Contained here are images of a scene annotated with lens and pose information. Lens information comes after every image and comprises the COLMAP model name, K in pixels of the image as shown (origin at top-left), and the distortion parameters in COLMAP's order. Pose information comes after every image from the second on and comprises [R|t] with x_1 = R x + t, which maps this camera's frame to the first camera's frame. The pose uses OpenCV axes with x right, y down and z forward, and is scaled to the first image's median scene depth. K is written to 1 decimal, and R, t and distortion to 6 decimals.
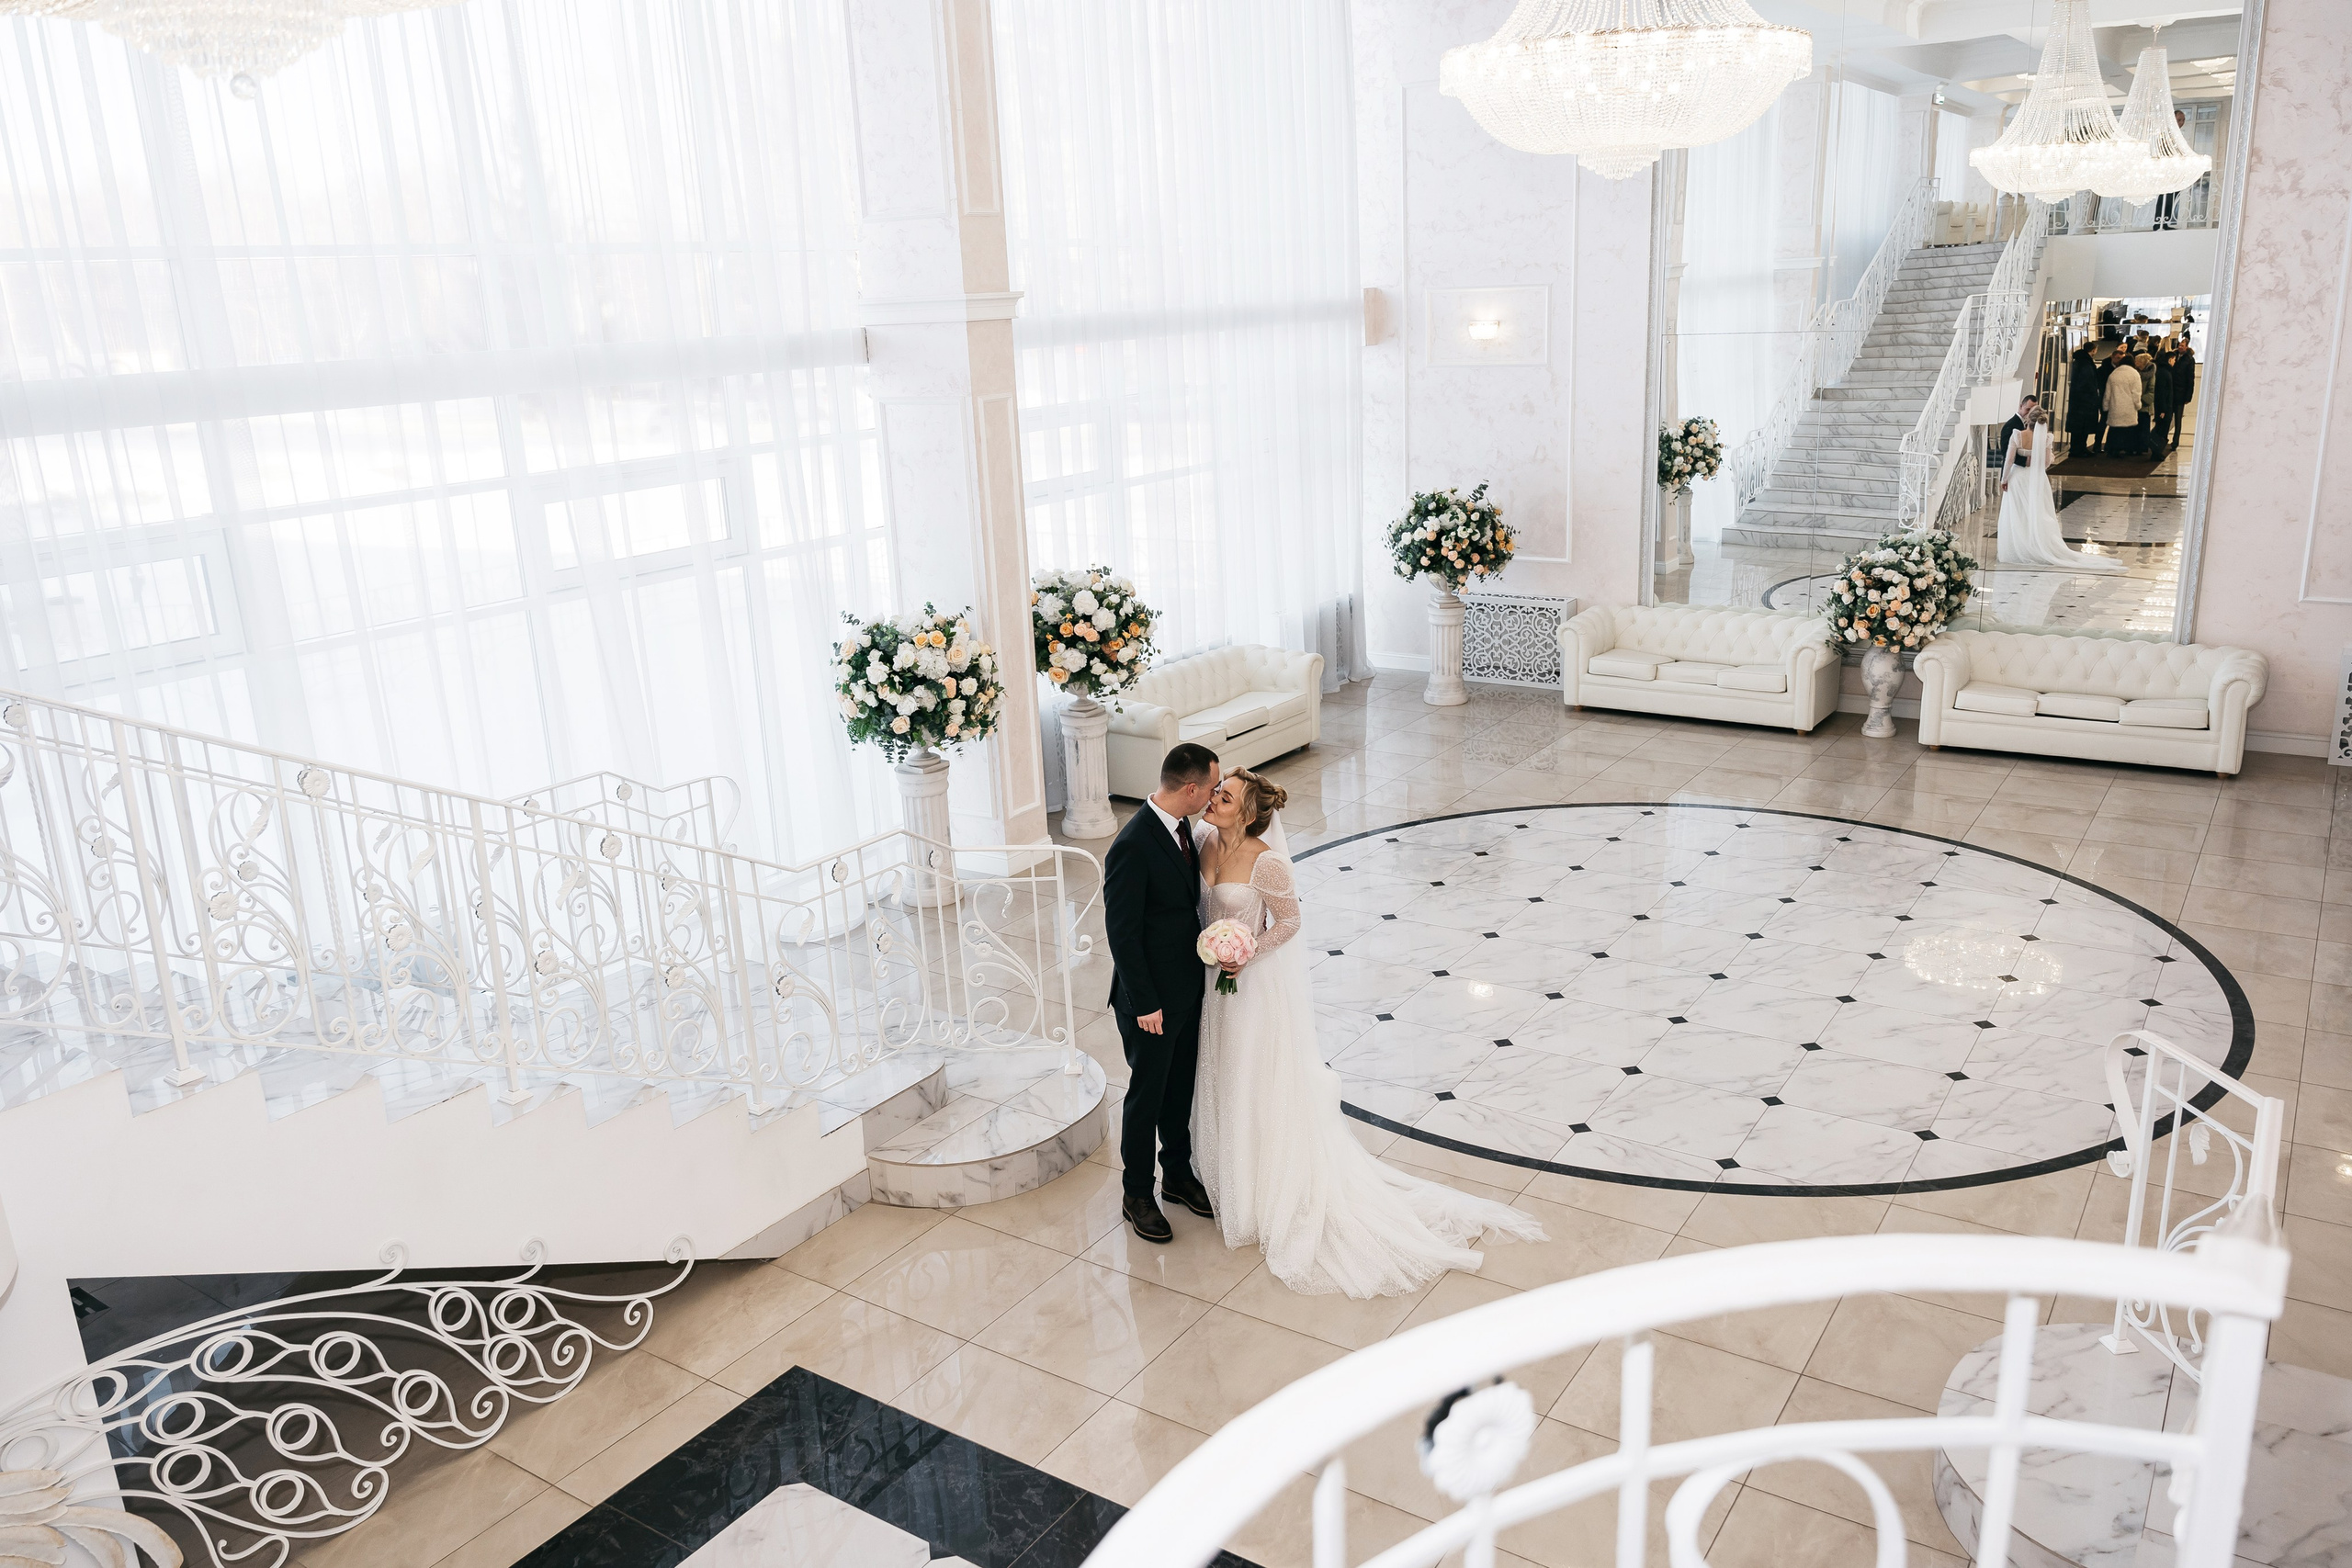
lens RADIAL K [[1658.3, 0, 1176.0], [0, 1658.3, 784.0], [0, 0, 1]] dist [0.008445, -0.031655]
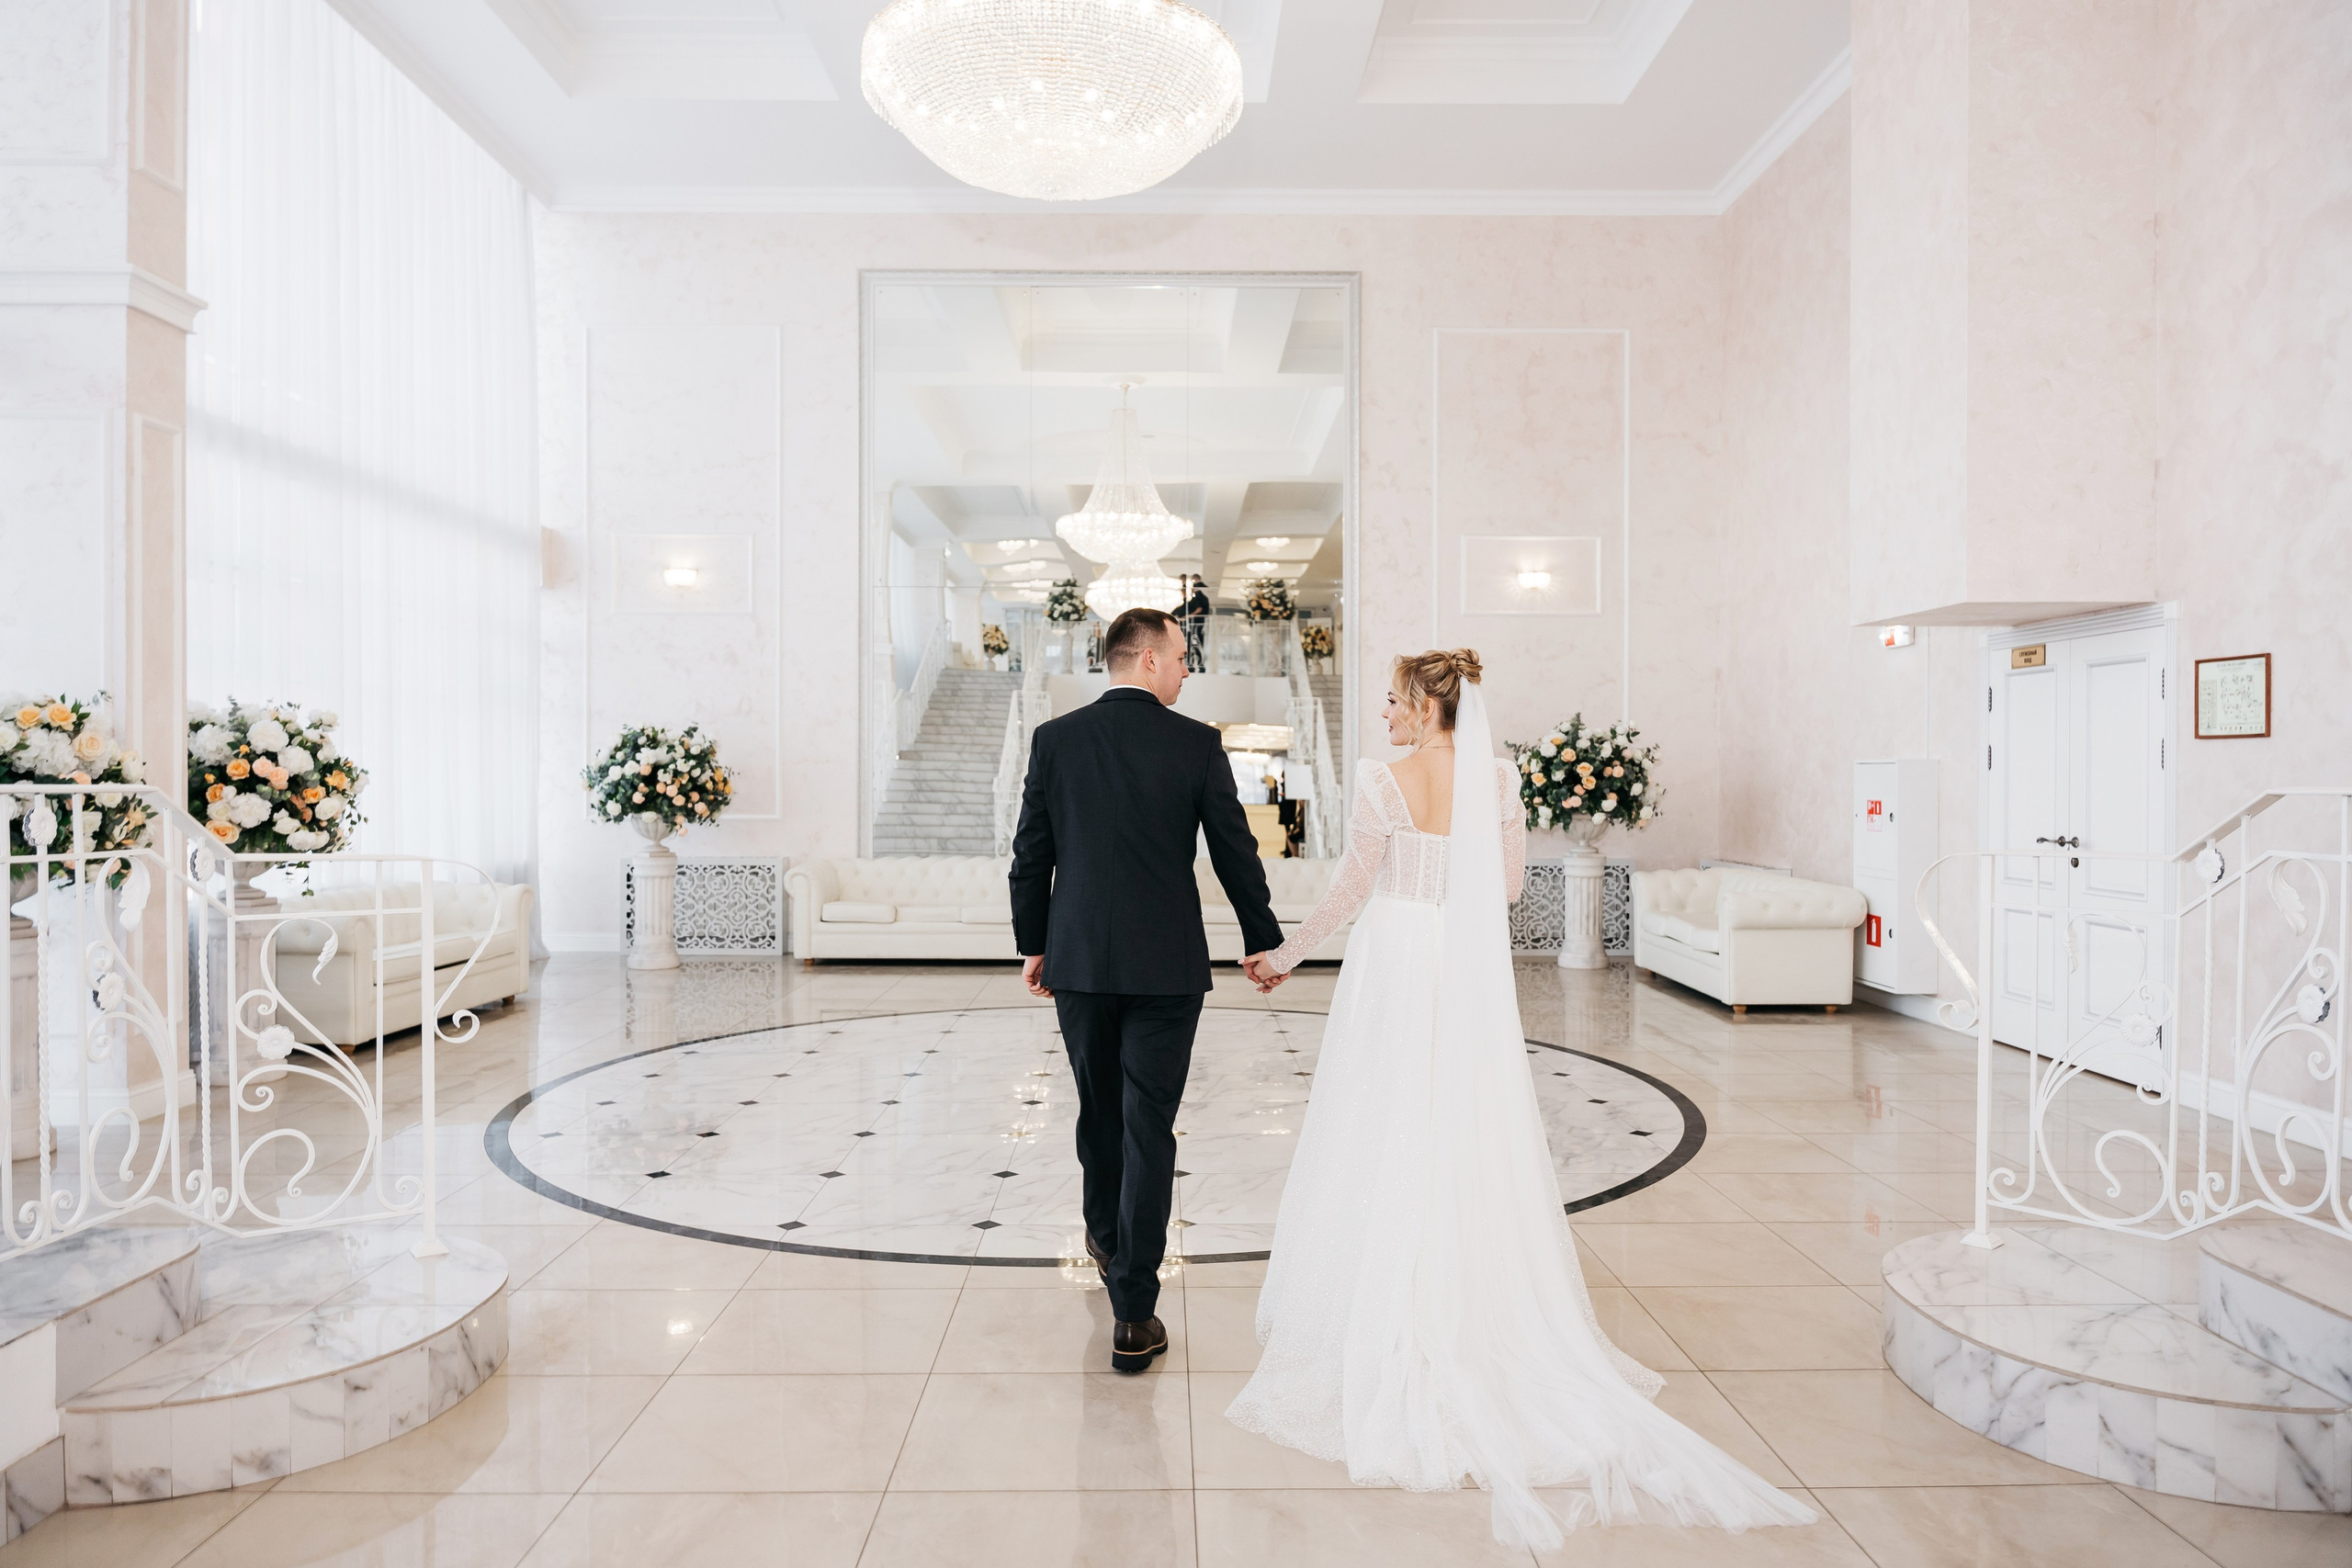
lens RADIAL K [[1545.5, 0, 1176.0], [0, 1545.5, 784.0], [0, 0, 1]] dist [-0.018048, 0.001009]
pose [[0.818650, 0.042329, 0.572730, -0.106586], [0.120102, 0.962609, -0.242817, 0.114160], [-0.561593, 0.267568, 0.782956, 0.241708]]
